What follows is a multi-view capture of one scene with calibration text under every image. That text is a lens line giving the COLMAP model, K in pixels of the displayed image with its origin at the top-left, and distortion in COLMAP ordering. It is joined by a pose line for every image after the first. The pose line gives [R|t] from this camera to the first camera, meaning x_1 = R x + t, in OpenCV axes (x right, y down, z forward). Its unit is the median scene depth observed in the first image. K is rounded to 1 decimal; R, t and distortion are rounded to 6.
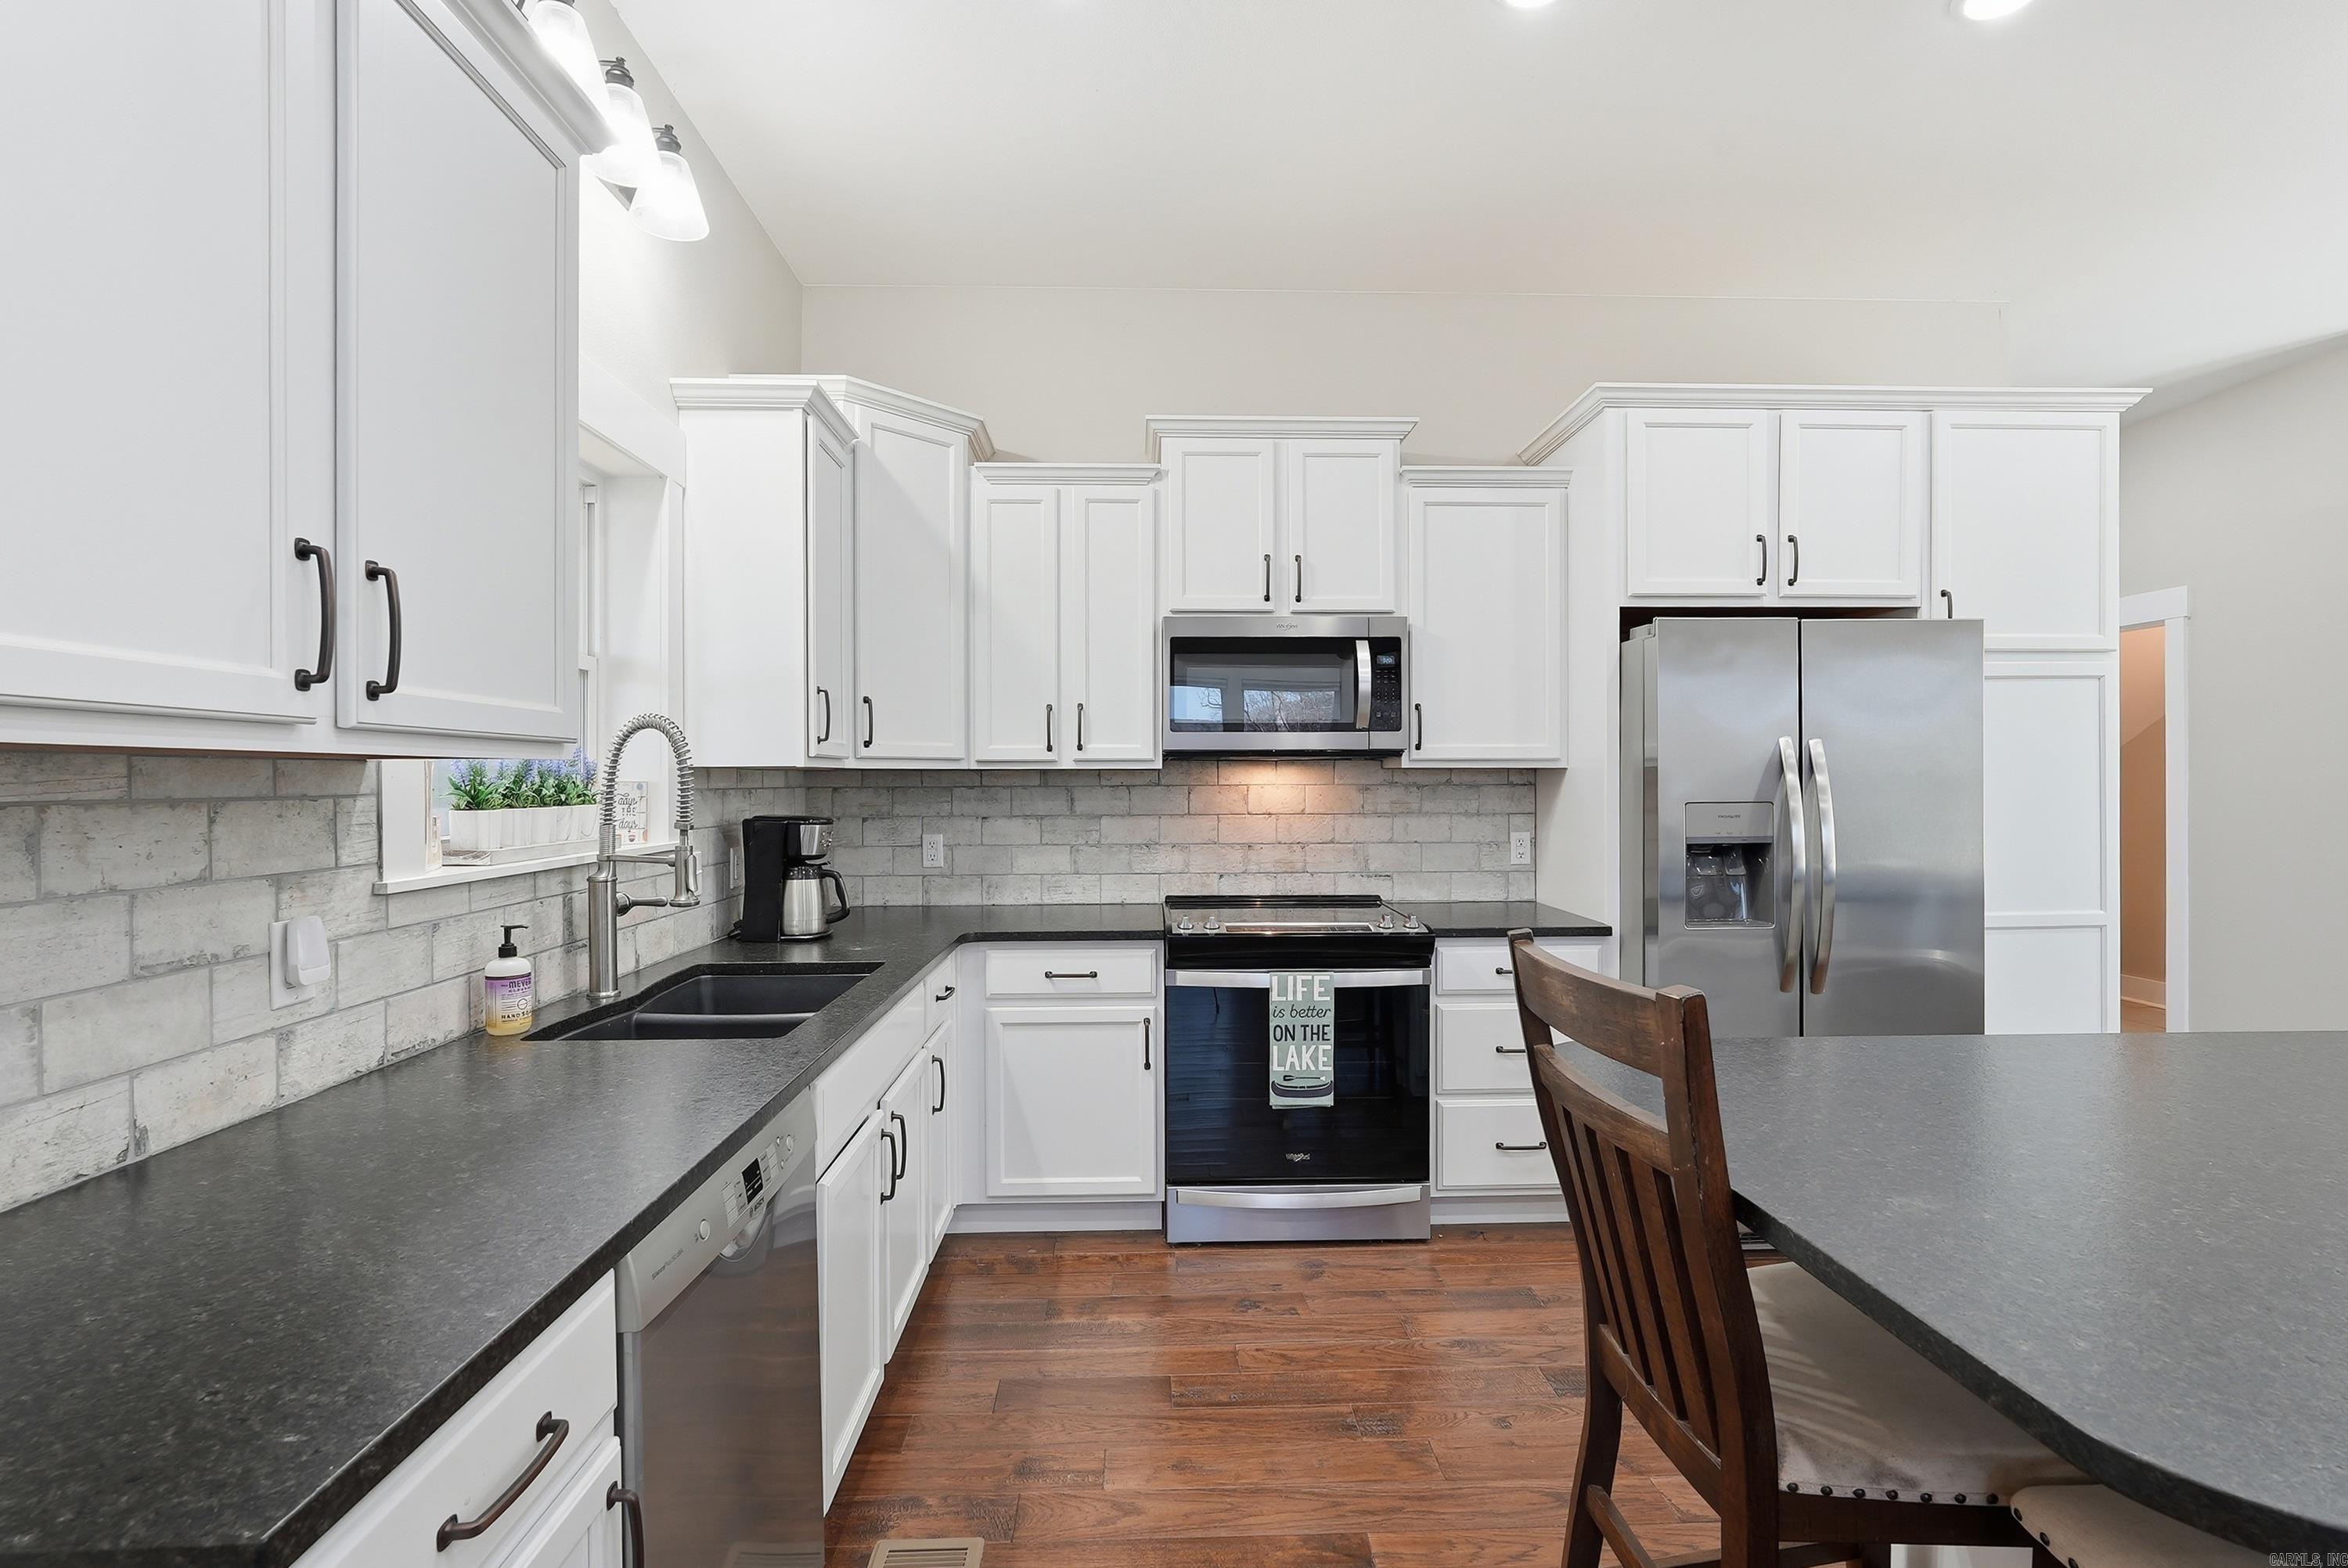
lens RADIAL K [[1069.1, 0, 1174.0], [0, 1069.1, 784.0], [0, 0, 1]] dist [-0.000009, 0.000413]
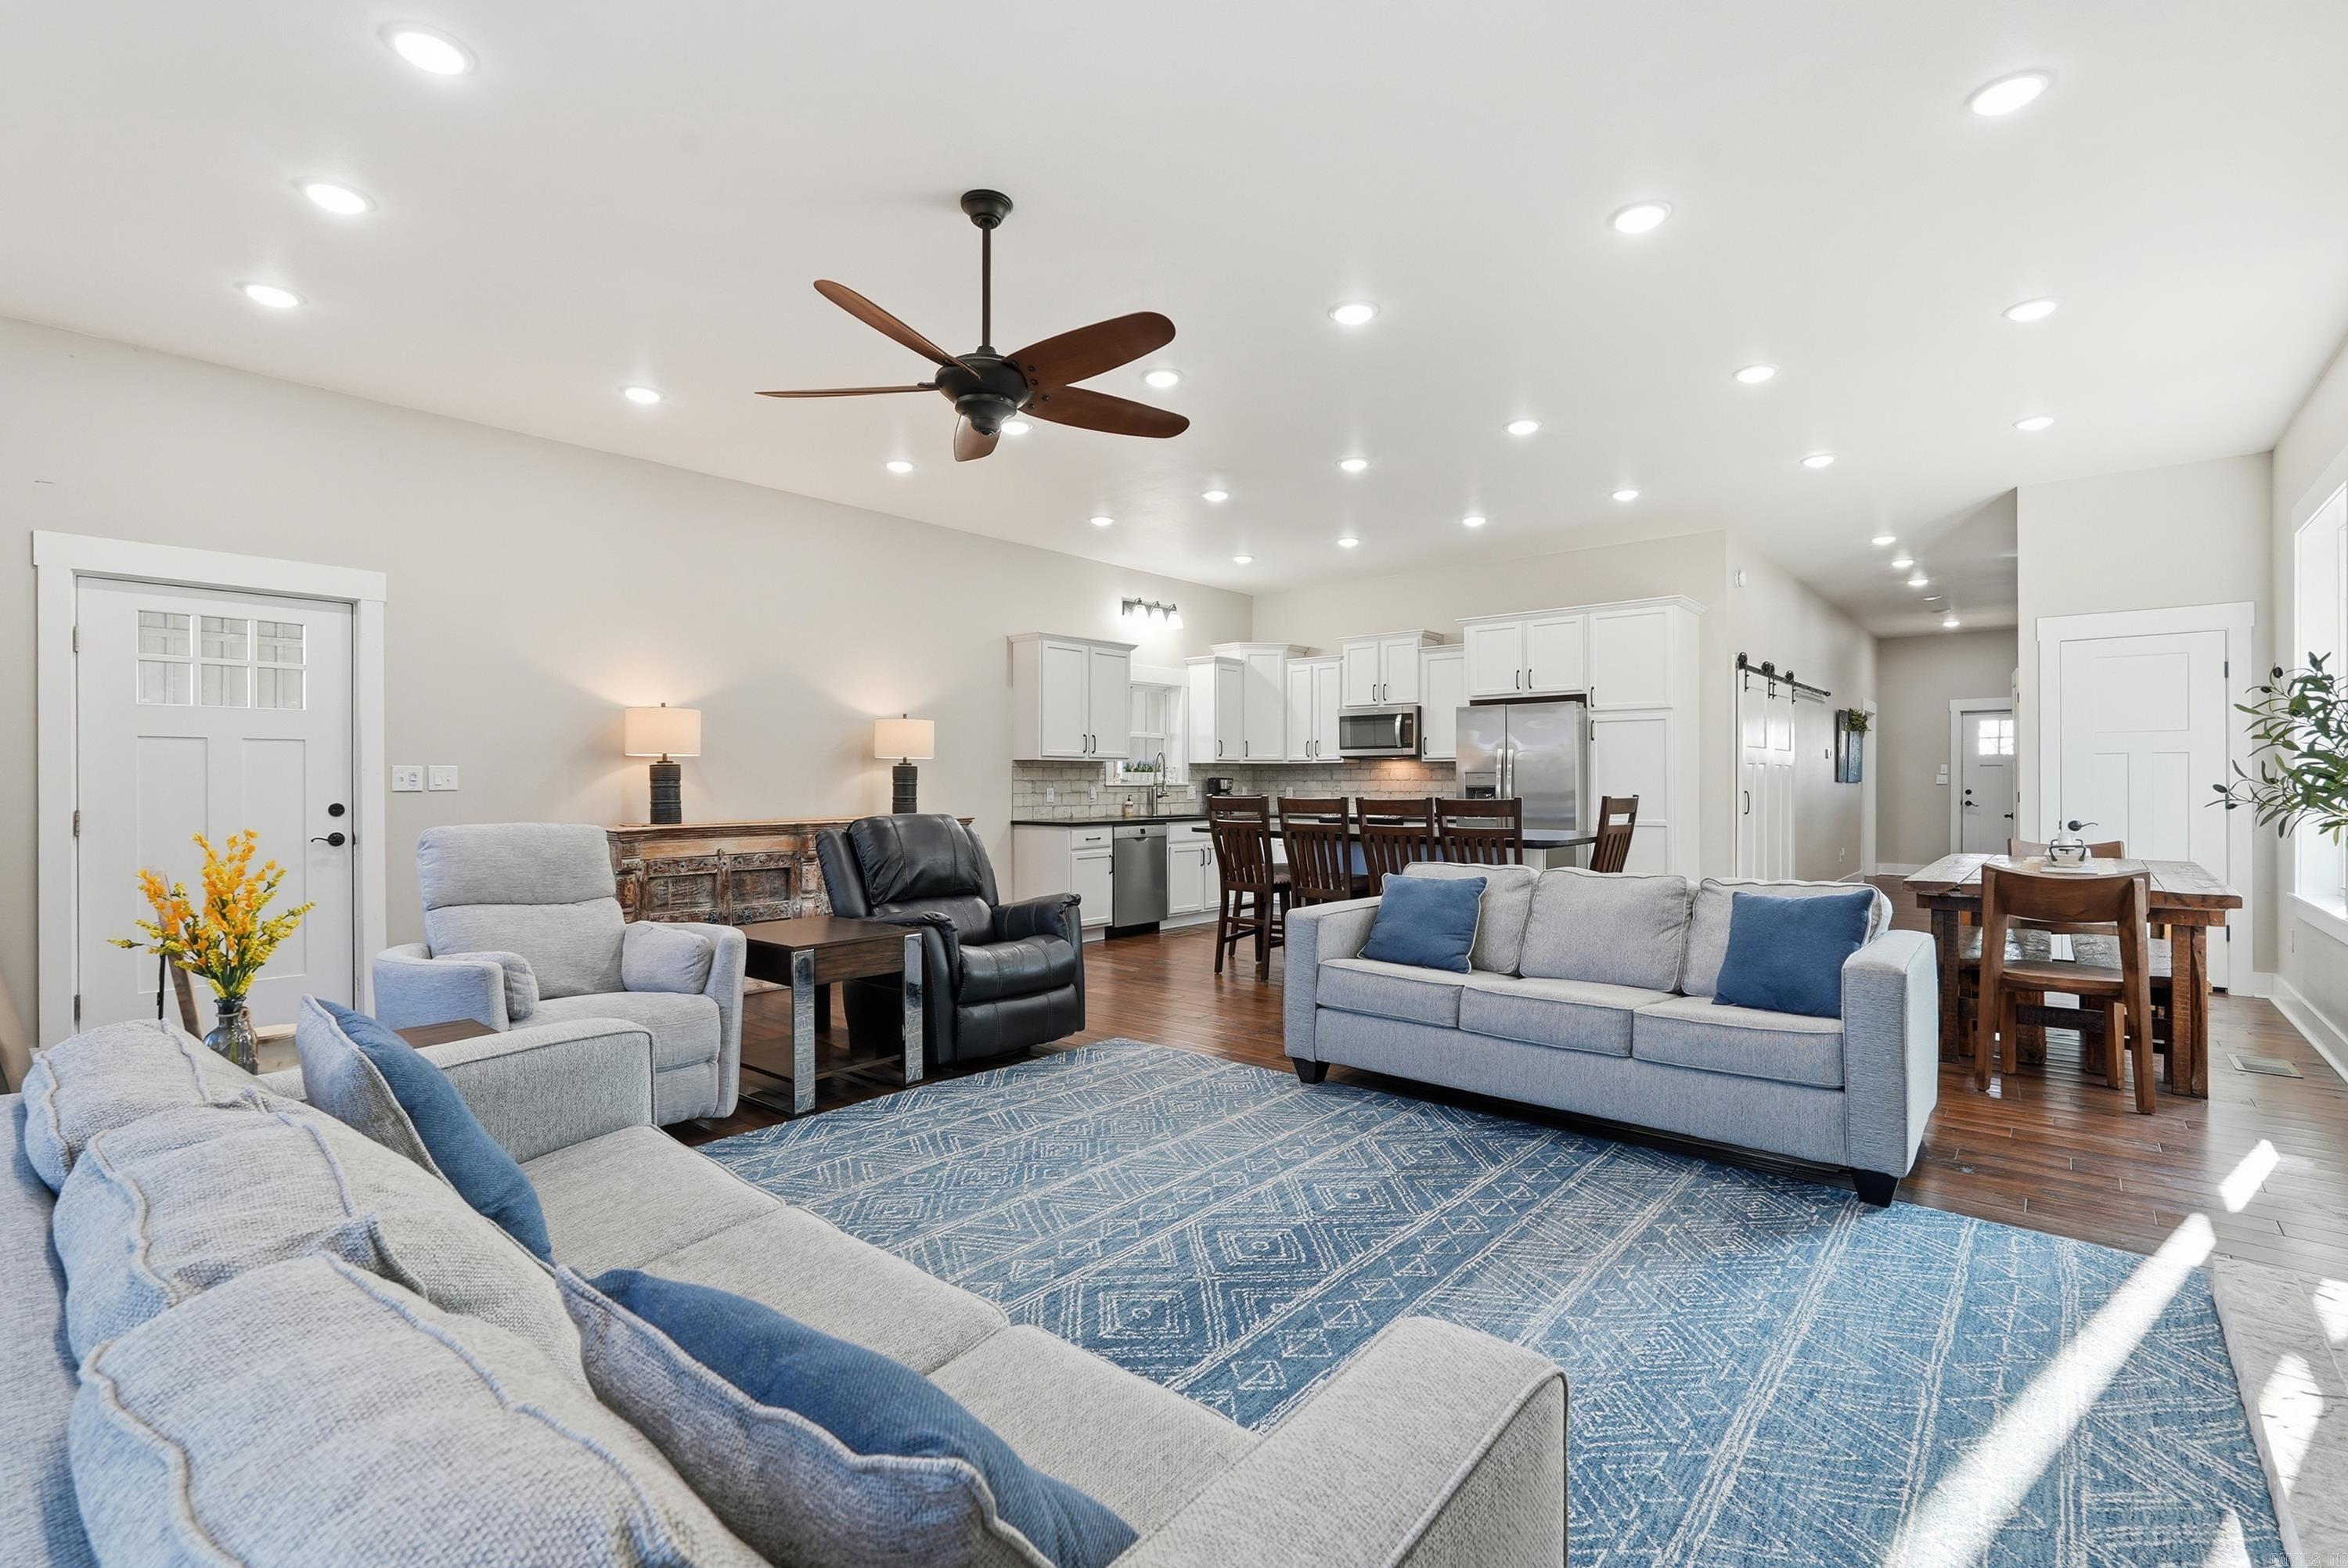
lens RADIAL K [[1044.1, 0, 1174.0], [0, 1044.1, 784.0], [0, 0, 1]] dist [-0.012740, 0.000410]
pose [[0.733976, 0.005267, -0.679155, 1.761603], [-0.004768, 0.999985, 0.002602, 0.042581], [0.679159, 0.001328, 0.733990, -1.508657]]
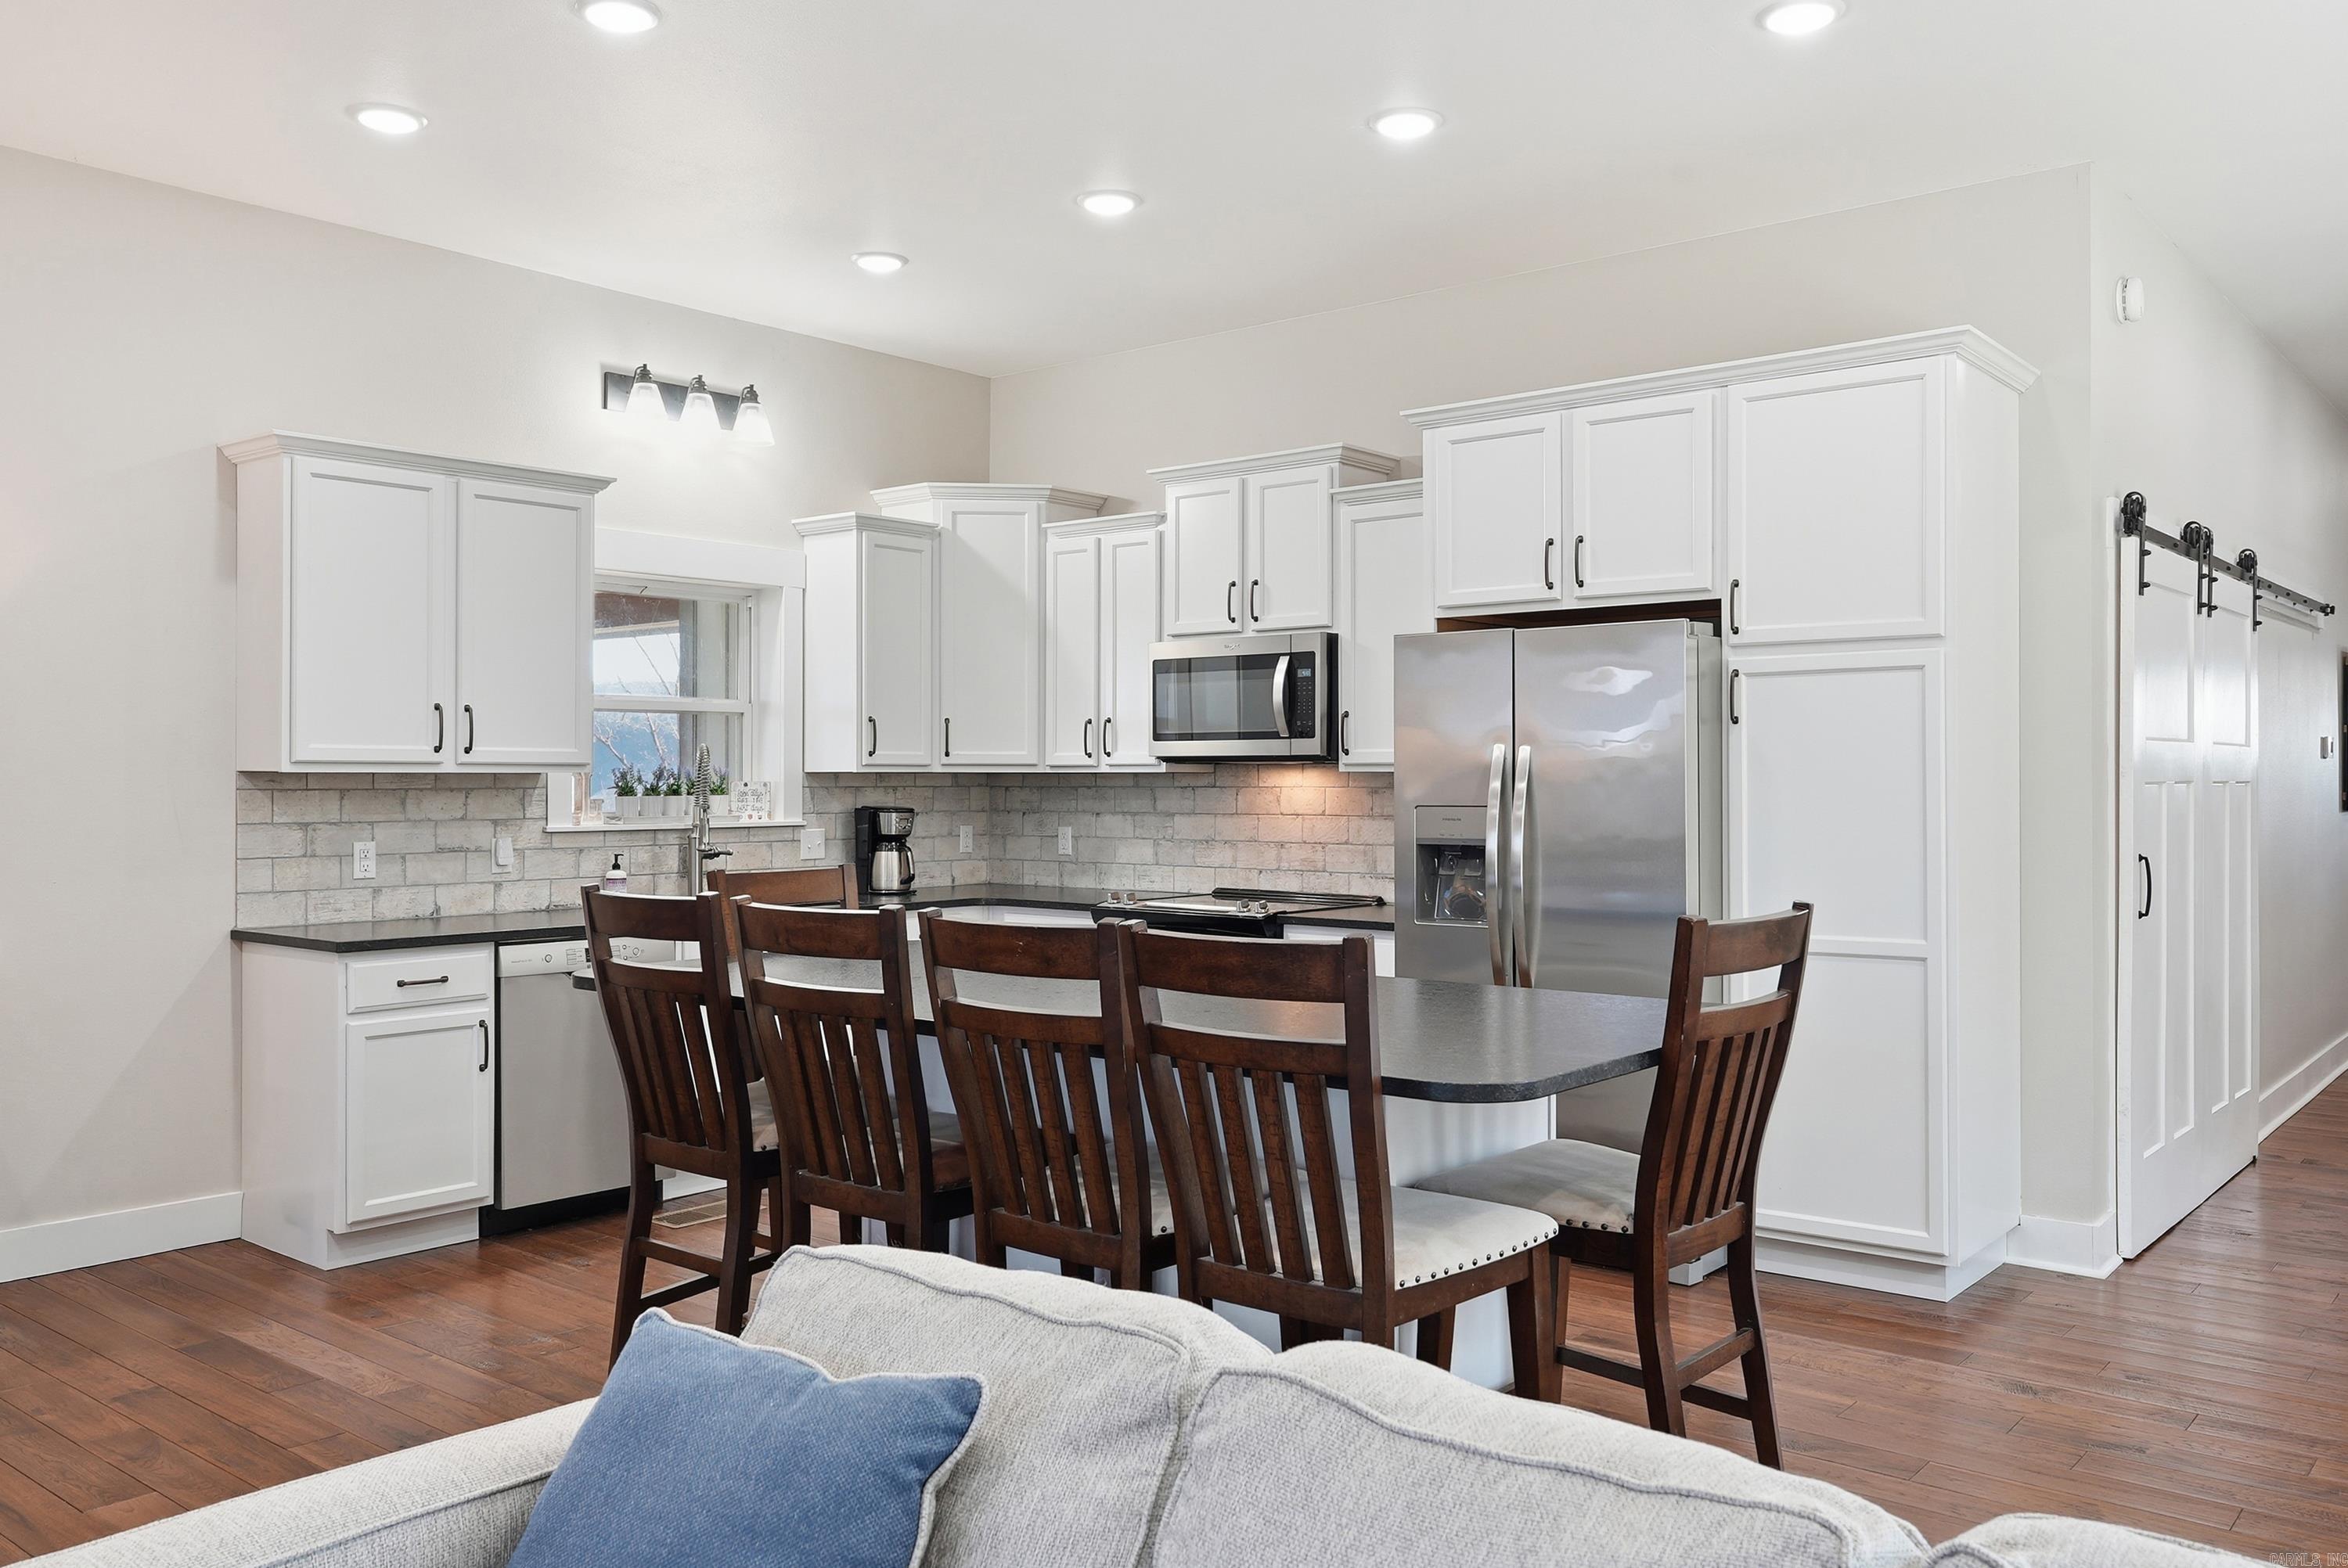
lens RADIAL K [[1818.4, 0, 1174.0], [0, 1818.4, 784.0], [0, 0, 1]] dist [0.012590, 0.003959]
pose [[0.747645, 0.005767, -0.664074, 1.508272], [-0.005276, 0.999982, 0.002744, -0.008198], [0.664078, 0.001452, 0.747662, -0.532875]]
